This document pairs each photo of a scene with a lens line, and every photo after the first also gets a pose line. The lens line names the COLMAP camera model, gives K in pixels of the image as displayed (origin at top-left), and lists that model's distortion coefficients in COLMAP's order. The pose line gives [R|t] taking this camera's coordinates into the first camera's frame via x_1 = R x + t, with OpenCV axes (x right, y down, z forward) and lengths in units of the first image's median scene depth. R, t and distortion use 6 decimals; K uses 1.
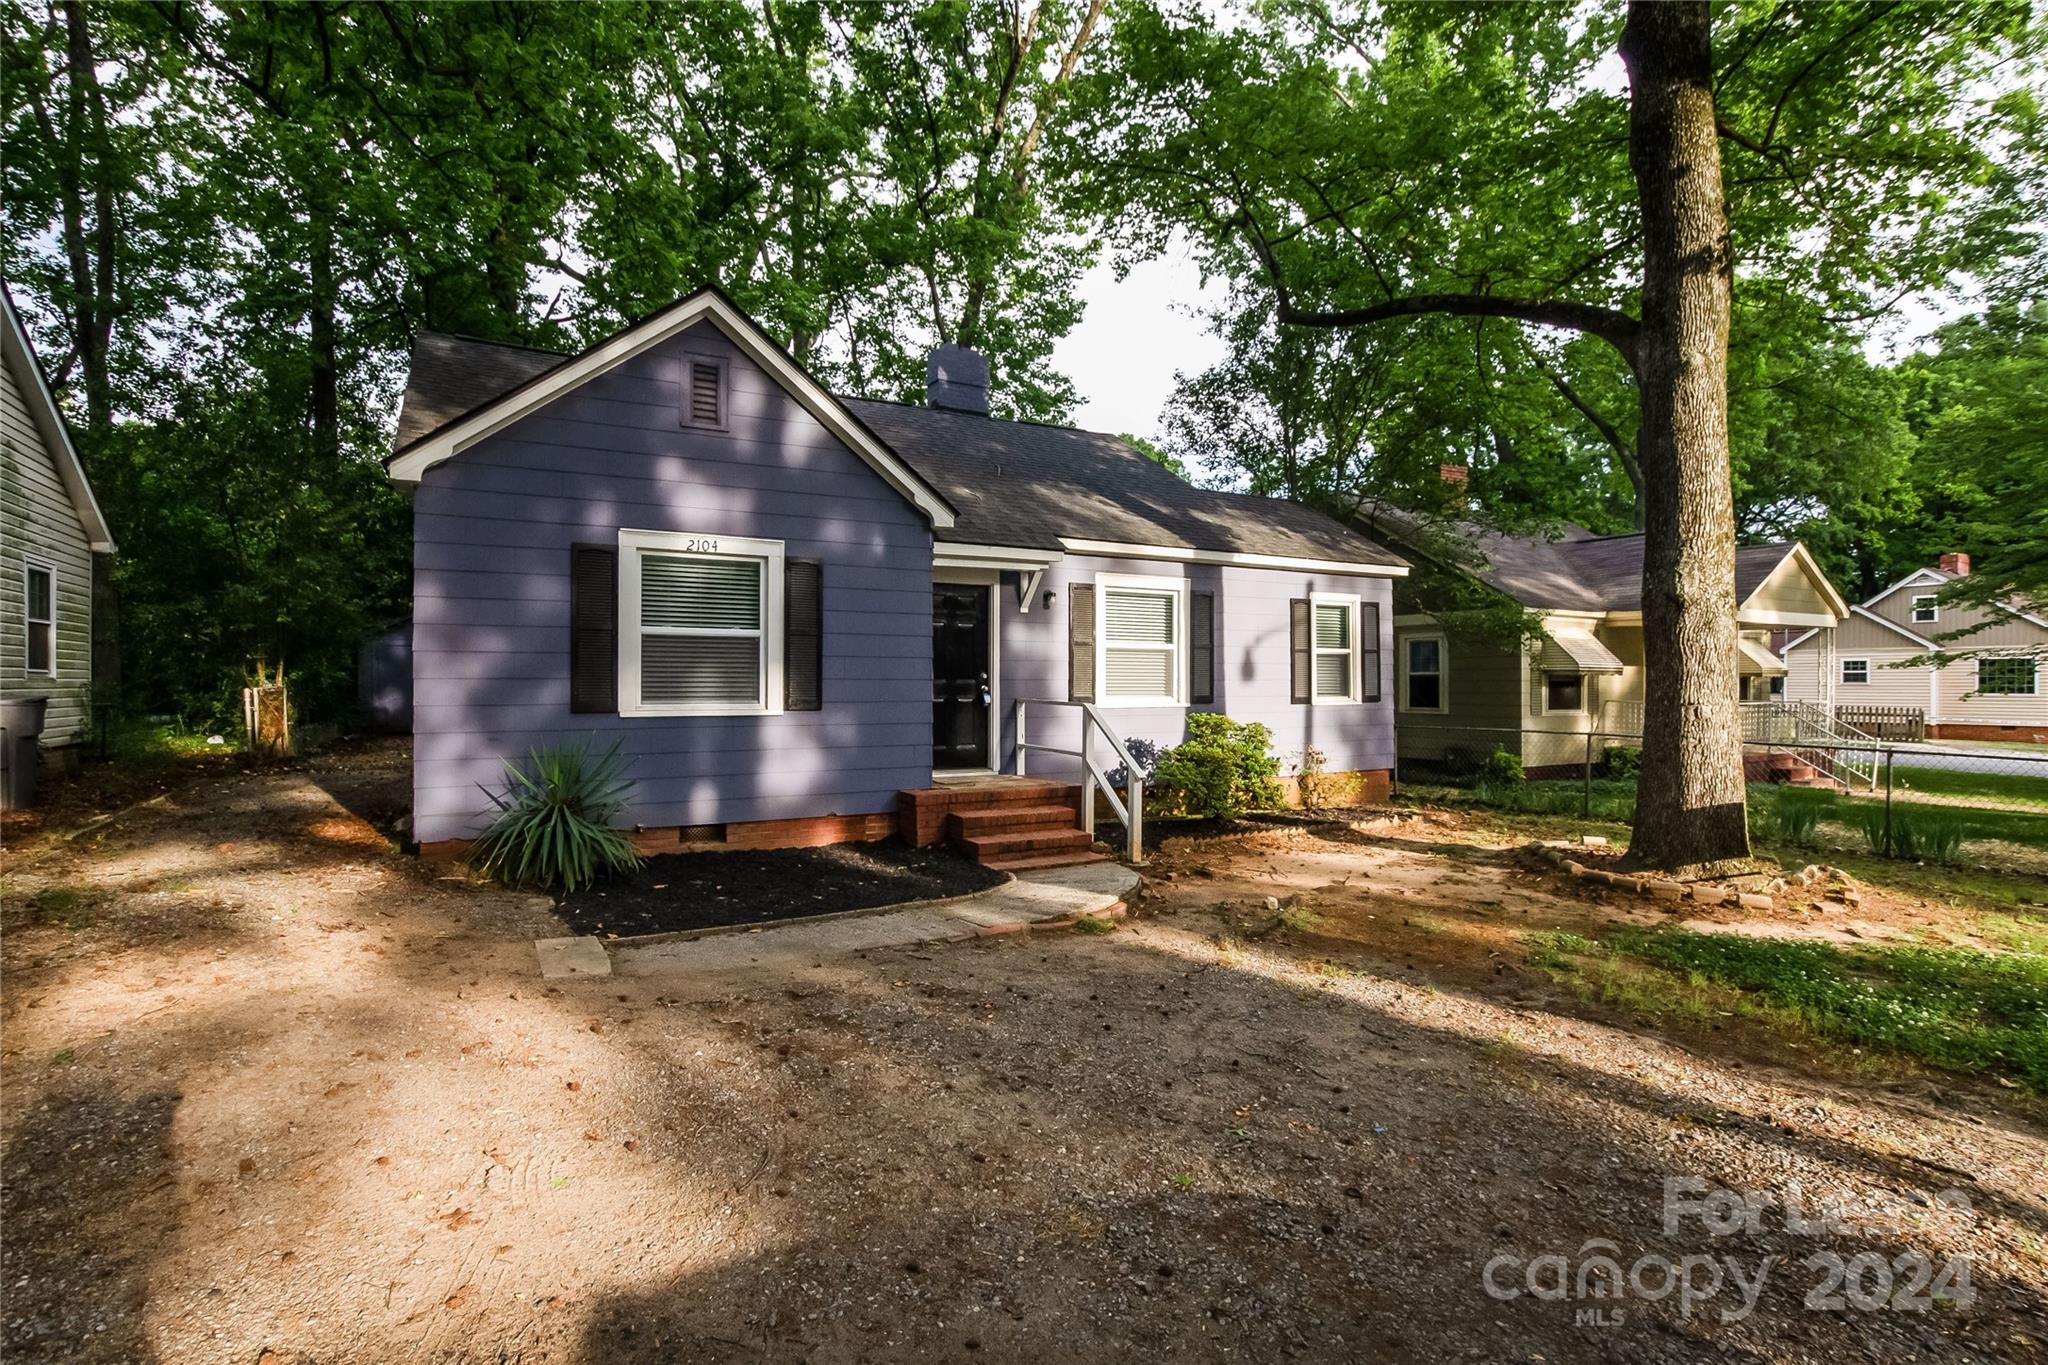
lens RADIAL K [[969.4, 0, 1023.1], [0, 969.4, 677.0], [0, 0, 1]] dist [-0.002303, -0.000639]
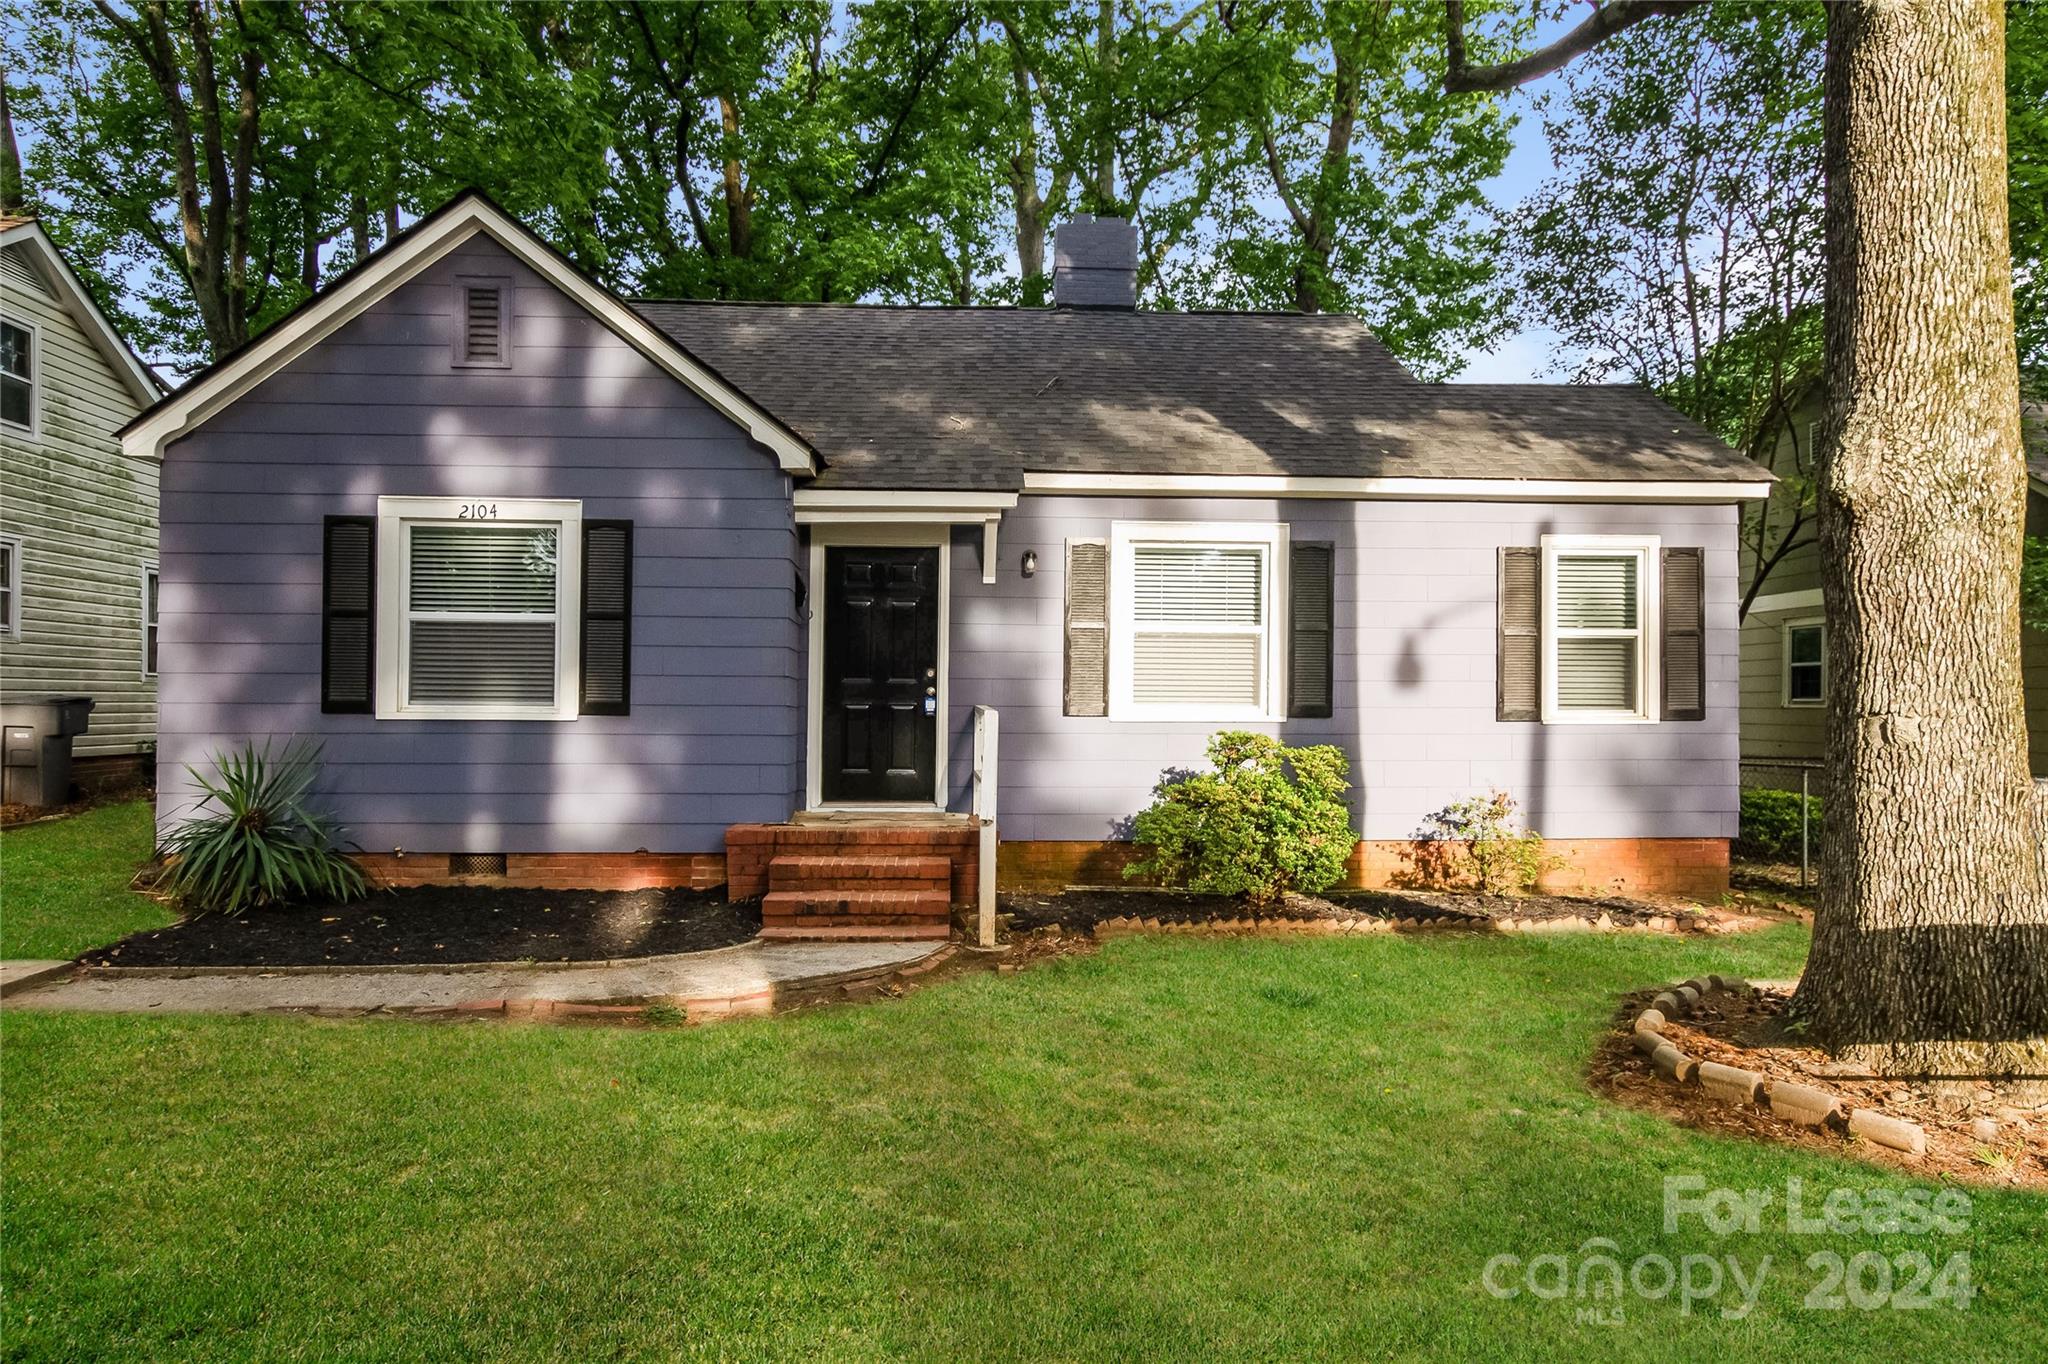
lens RADIAL K [[1295.7, 0, 1022.0], [0, 1295.7, 695.7], [0, 0, 1]] dist [0.009640, 0.003317]
pose [[0.900869, 0.001996, -0.434086, 0.487601], [-0.001918, 0.999998, 0.000618, 0.015922], [0.434086, 0.000276, 0.900871, 0.186265]]
